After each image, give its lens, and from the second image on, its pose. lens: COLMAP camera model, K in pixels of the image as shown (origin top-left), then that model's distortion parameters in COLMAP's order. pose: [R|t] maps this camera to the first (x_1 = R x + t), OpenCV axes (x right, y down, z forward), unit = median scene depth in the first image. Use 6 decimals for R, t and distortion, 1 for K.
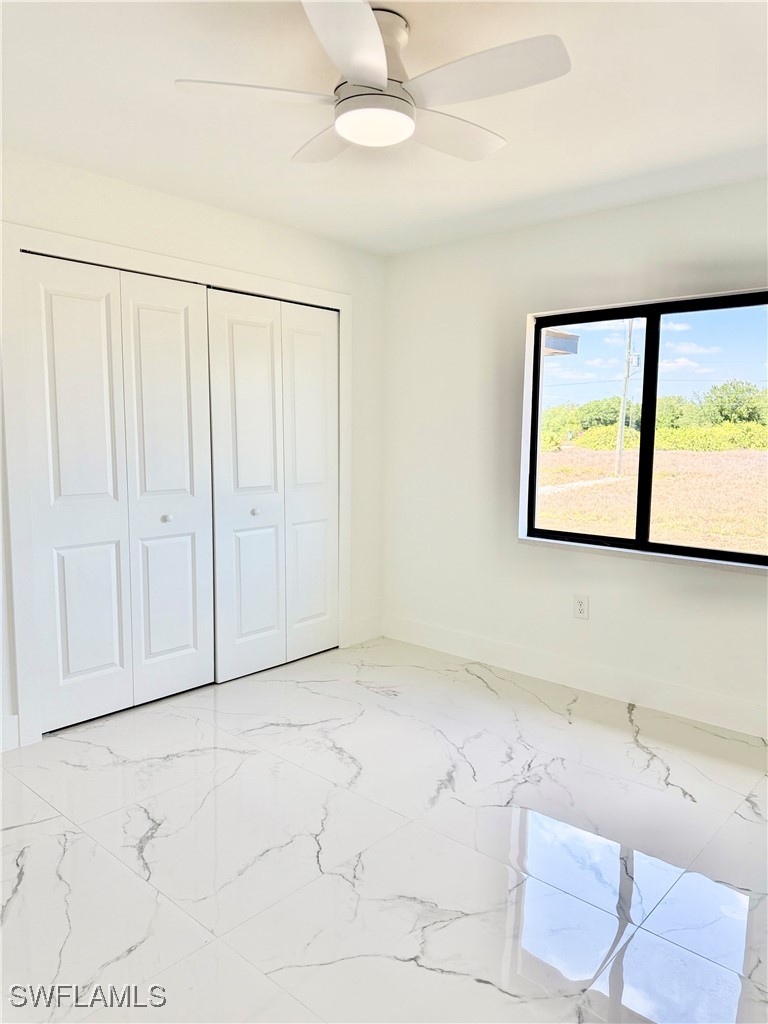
lens RADIAL K [[722.4, 0, 384.0], [0, 722.4, 512.0], [0, 0, 1]] dist [0.068489, -0.067742]
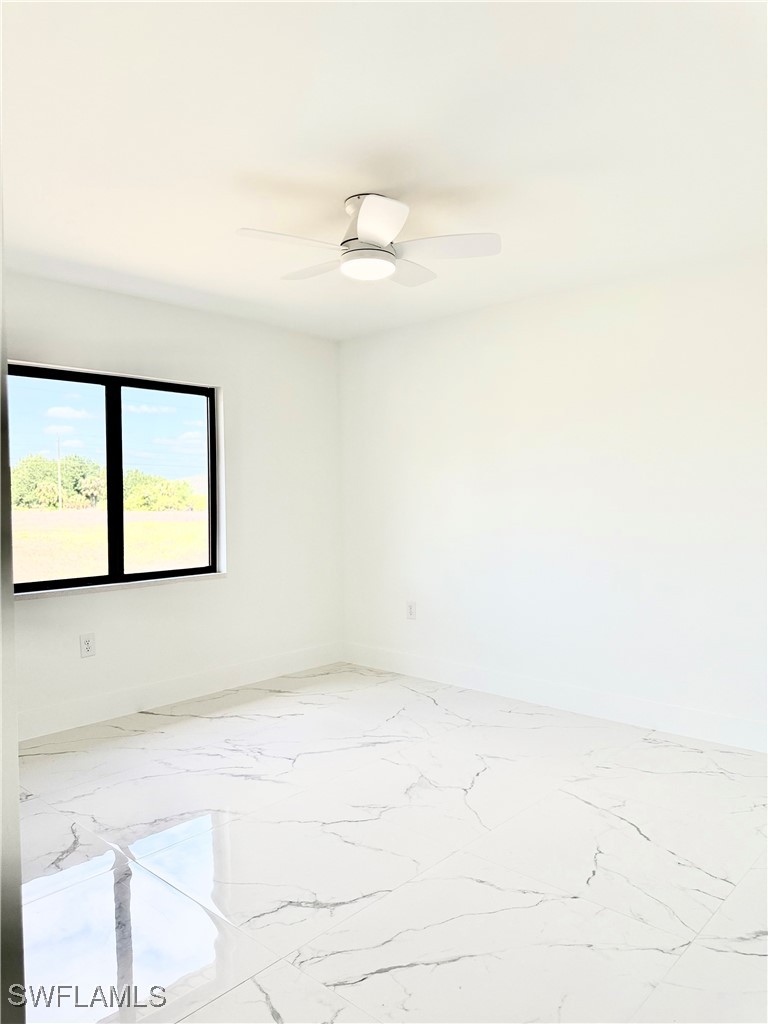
lens RADIAL K [[722.4, 0, 384.0], [0, 722.4, 512.0], [0, 0, 1]] dist [0.068489, -0.067742]
pose [[0.003359, -0.031089, 0.999511, -0.878585], [0.116195, 0.992758, 0.030489, -0.049762], [-0.993221, 0.116035, 0.006947, 0.603023]]
